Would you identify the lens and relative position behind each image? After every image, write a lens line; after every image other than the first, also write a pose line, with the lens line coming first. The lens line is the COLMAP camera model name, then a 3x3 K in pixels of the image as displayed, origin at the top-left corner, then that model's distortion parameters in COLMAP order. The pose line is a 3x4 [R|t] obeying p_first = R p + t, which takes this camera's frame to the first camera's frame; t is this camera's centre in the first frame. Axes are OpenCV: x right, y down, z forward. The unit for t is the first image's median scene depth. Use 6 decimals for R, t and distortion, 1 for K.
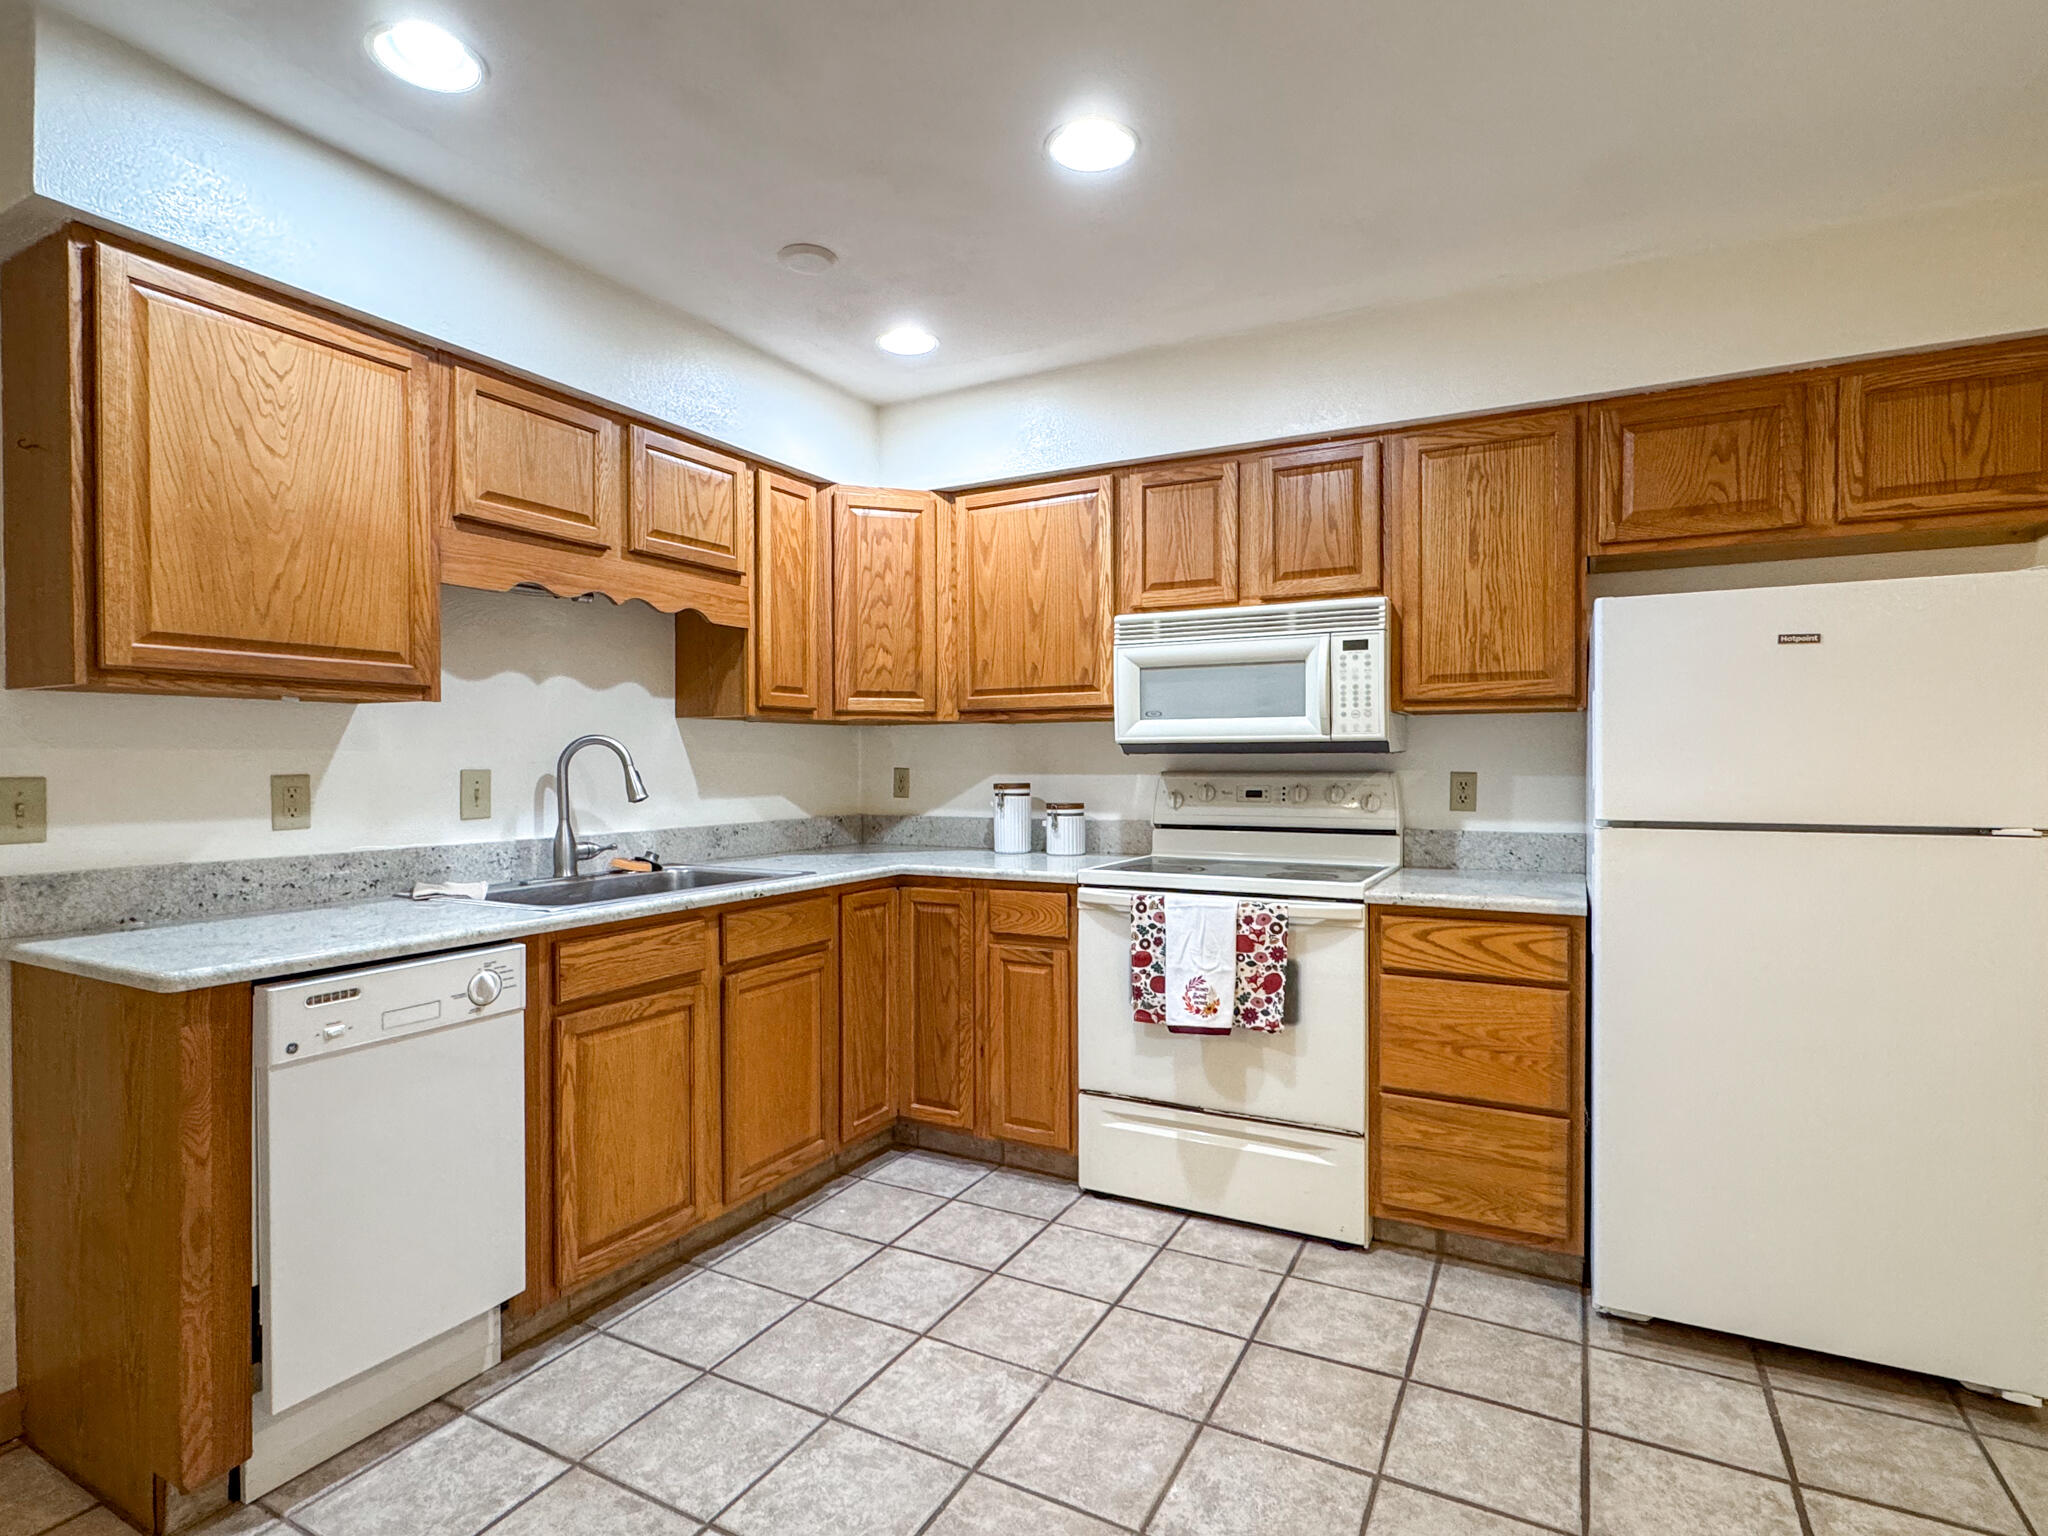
lens RADIAL K [[1001.6, 0, 1002.6], [0, 1001.6, 774.2], [0, 0, 1]] dist [-0.003899, 0.000527]
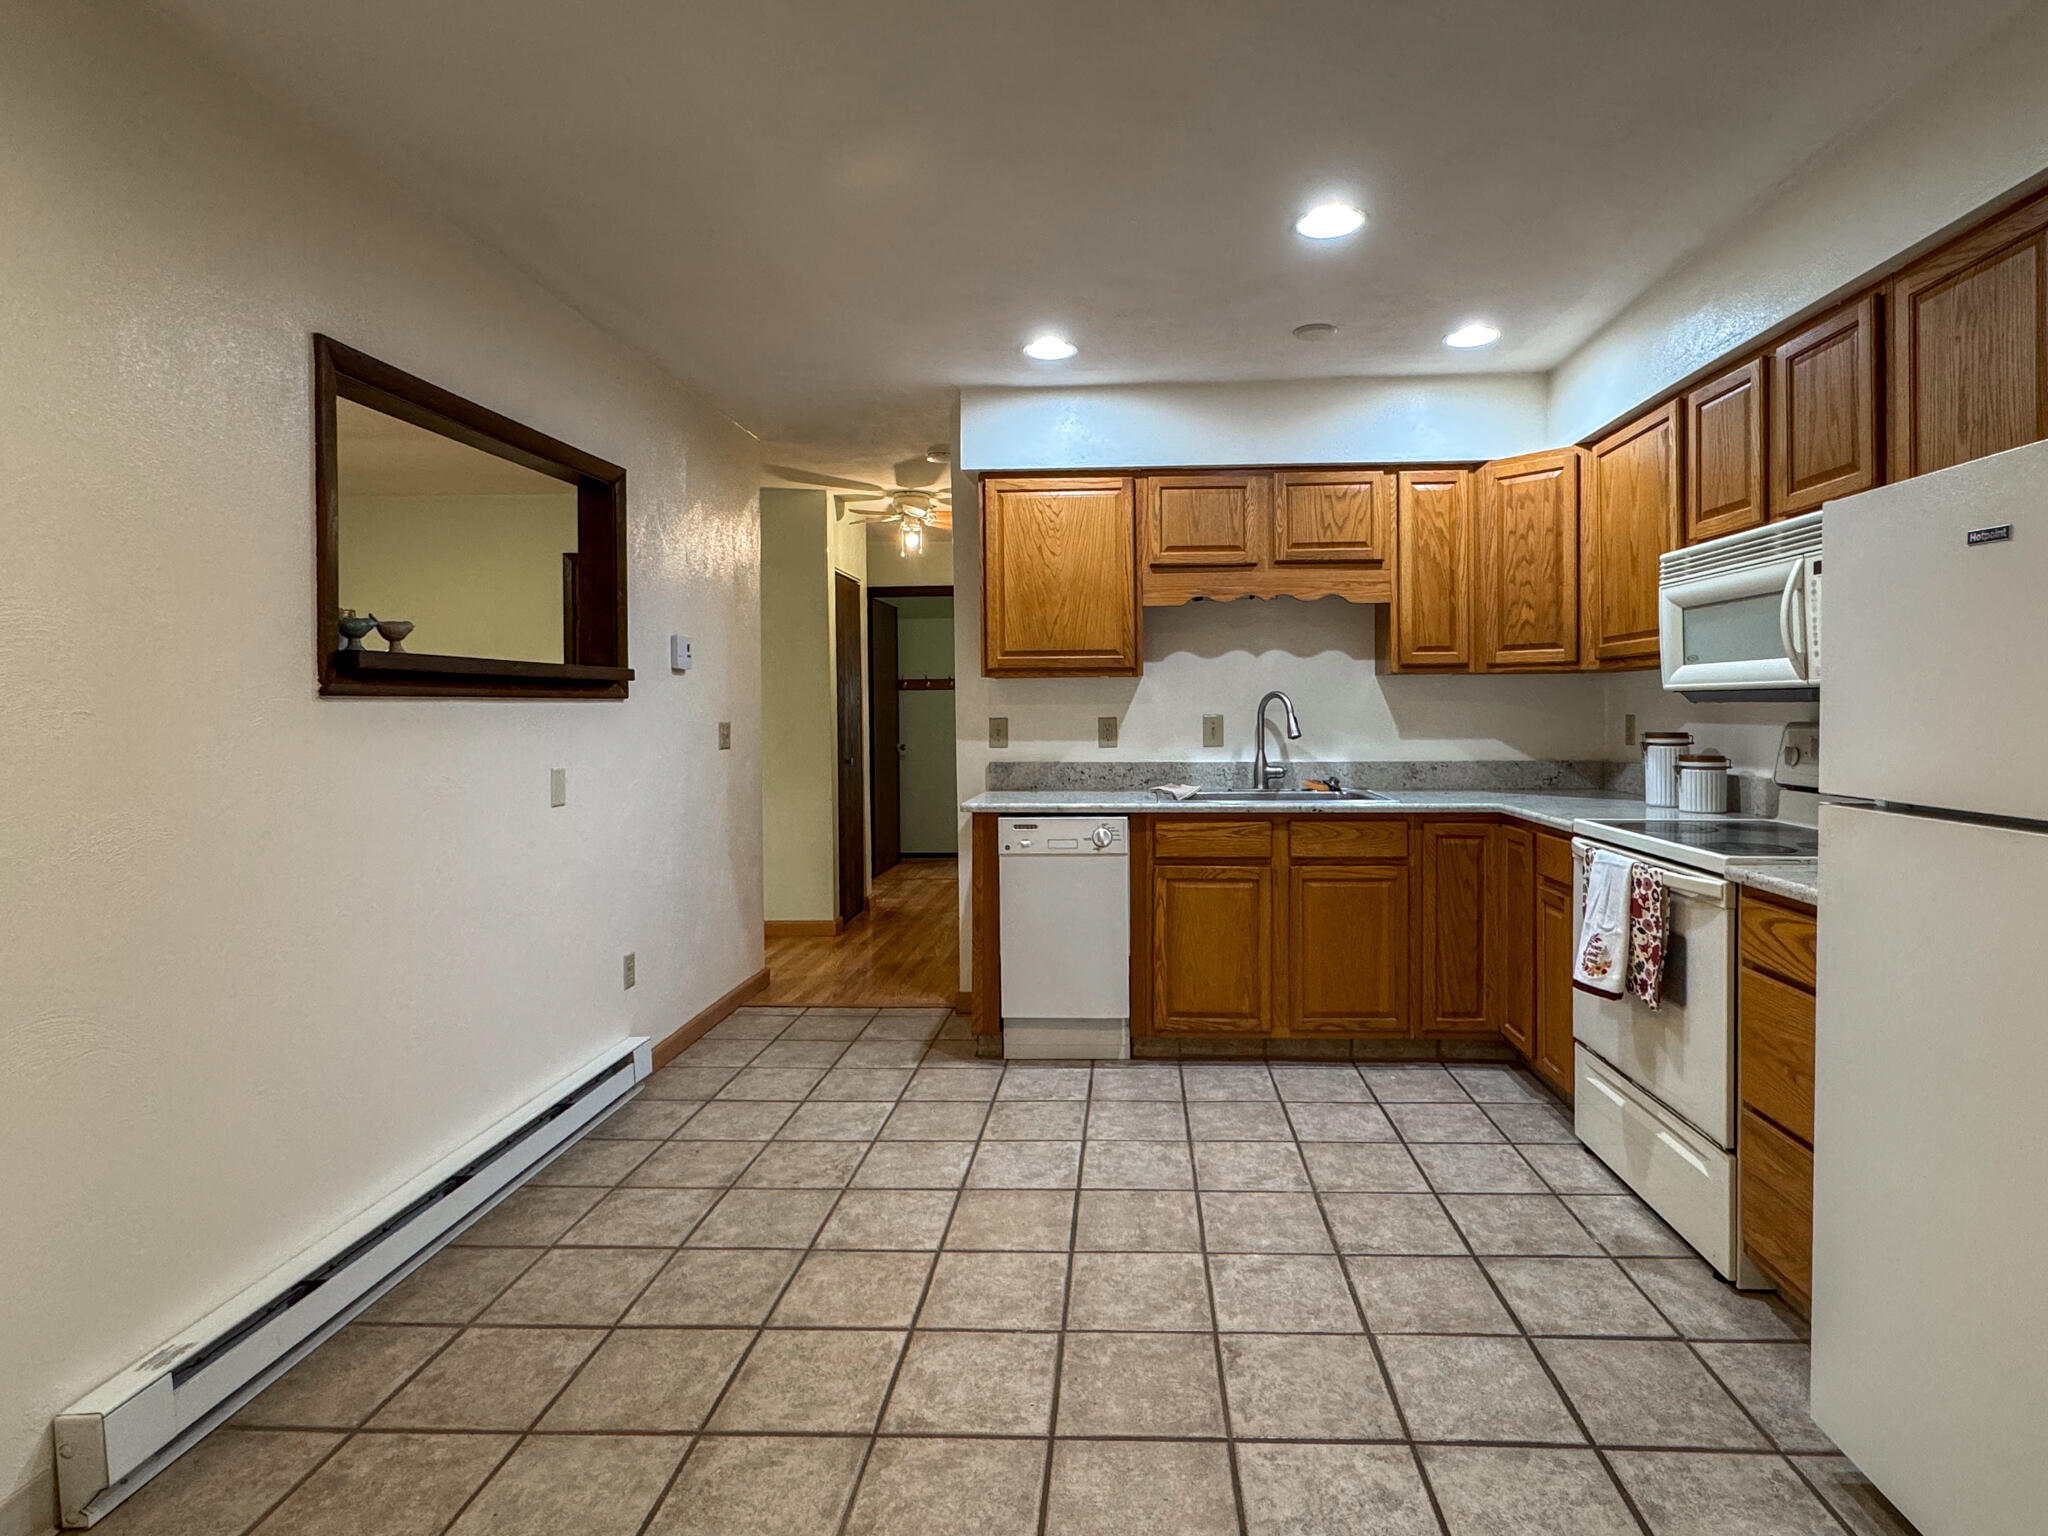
lens RADIAL K [[1052.2, 0, 1123.7], [0, 1052.2, 719.3], [0, 0, 1]] dist [-0.005032, -0.000501]
pose [[0.457584, 0.011046, -0.889098, 0.894825], [-0.006431, 0.999938, 0.009113, -0.012129], [0.889143, 0.001548, 0.457627, 0.129085]]
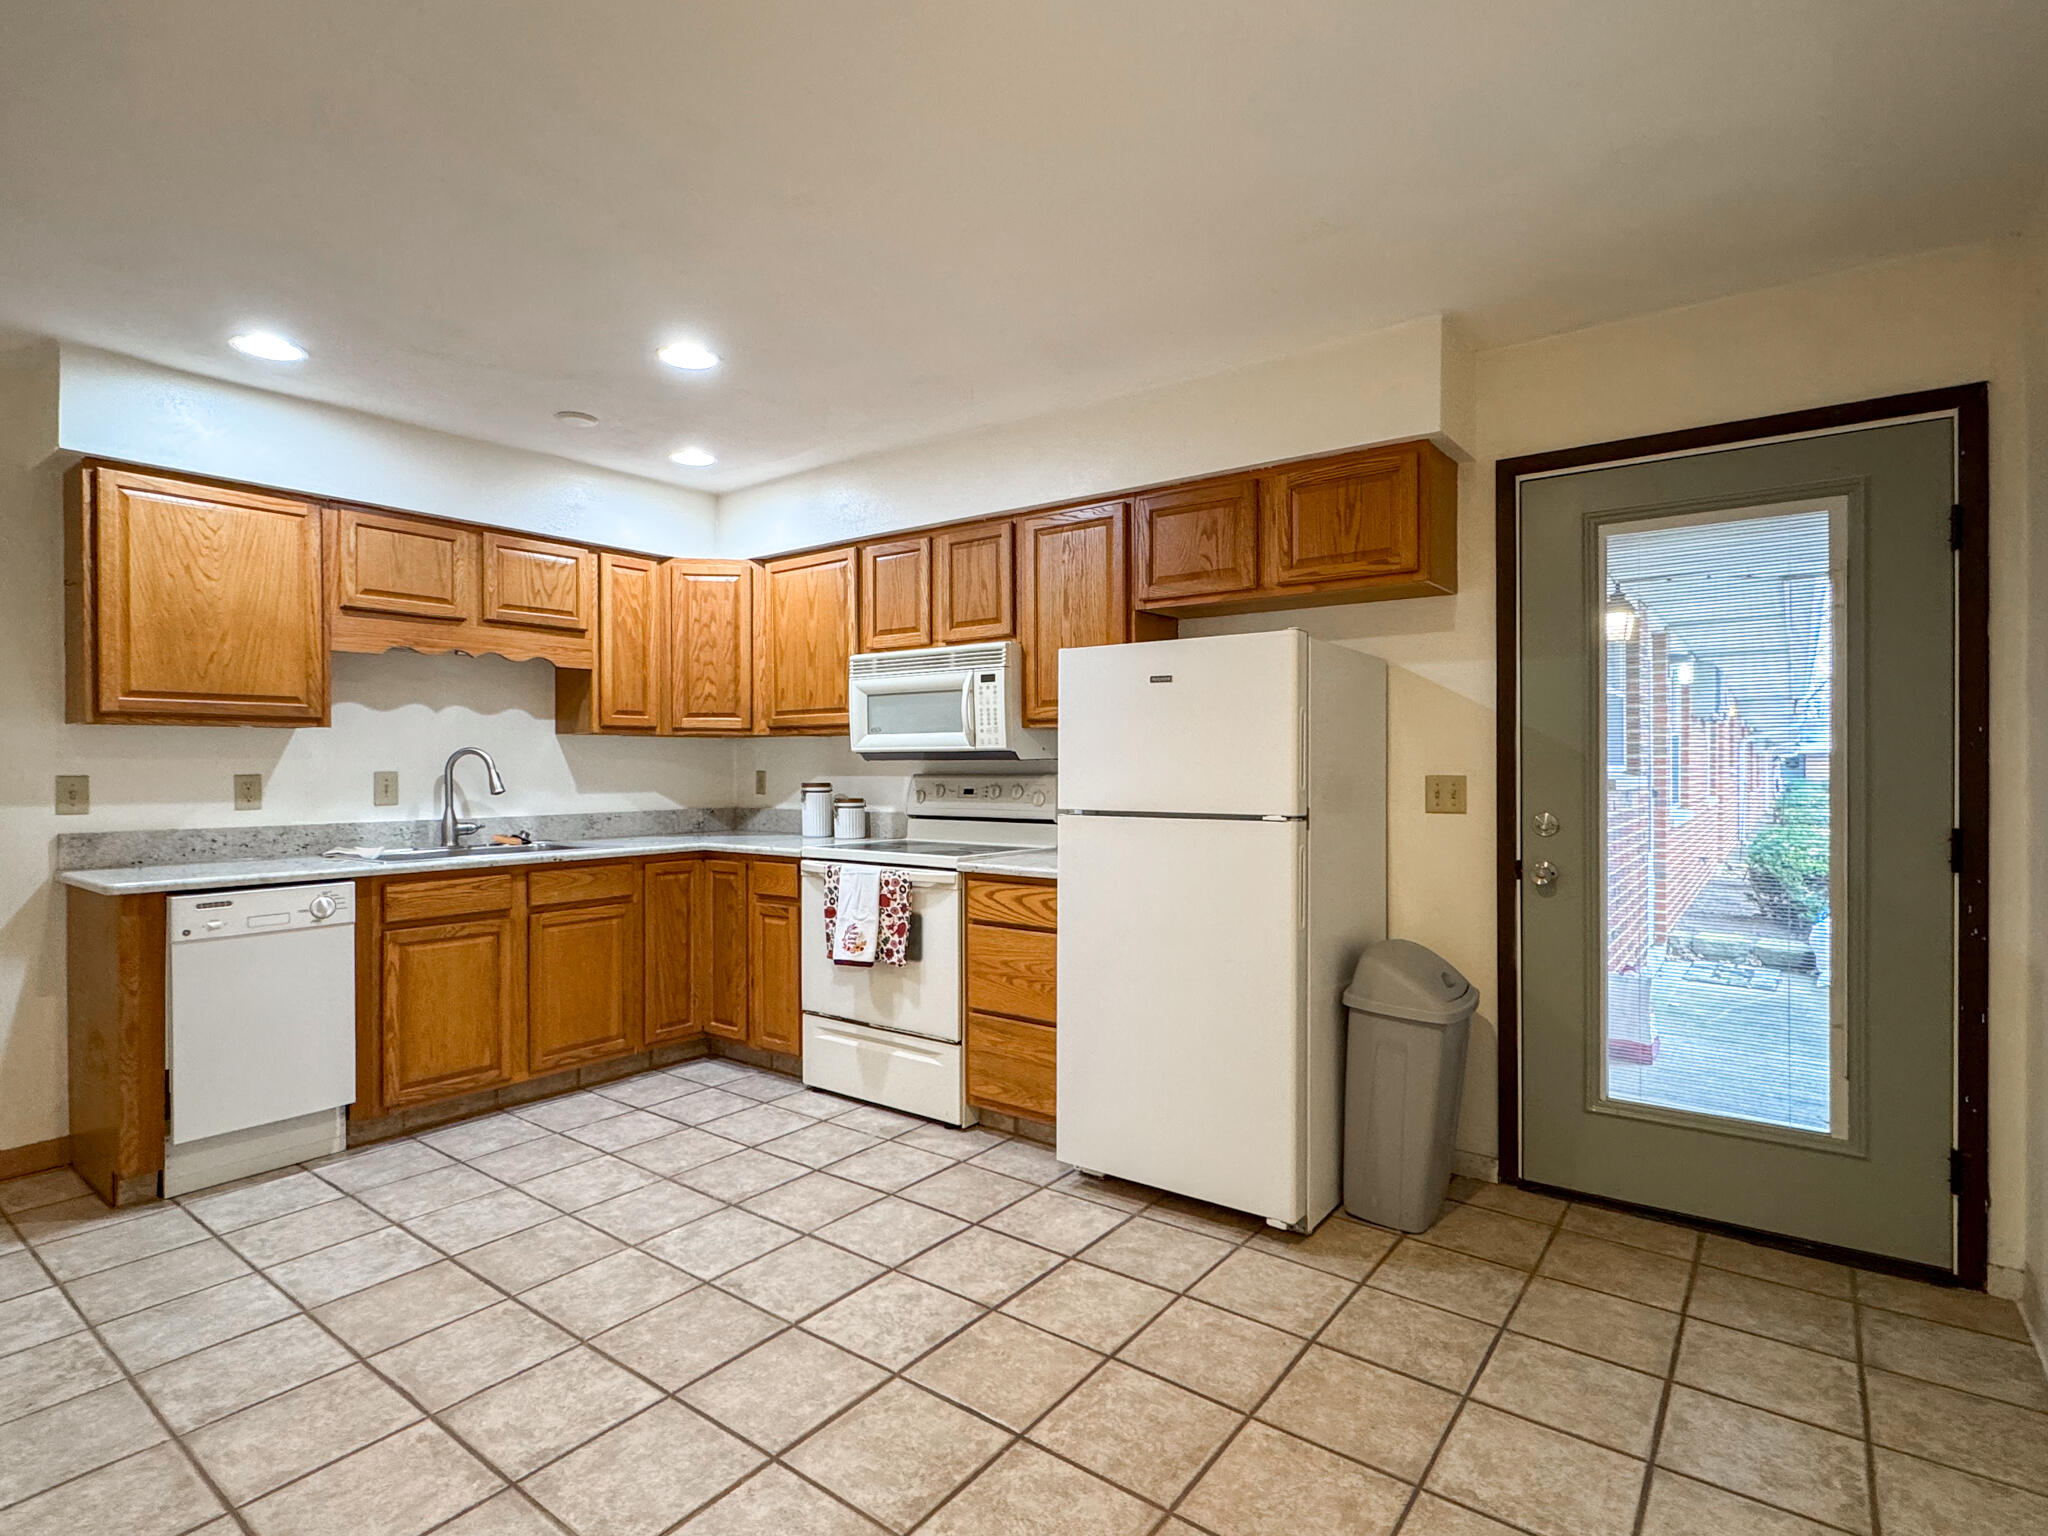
lens RADIAL K [[1001.6, 0, 1016.9], [0, 1001.6, 772.2], [0, 0, 1]] dist [-0.003899, 0.000527]
pose [[0.988508, 0.001782, -0.151157, 0.627014], [-0.002537, 0.999985, -0.004801, 0.001252], [0.151147, 0.005129, 0.988498, -0.317831]]
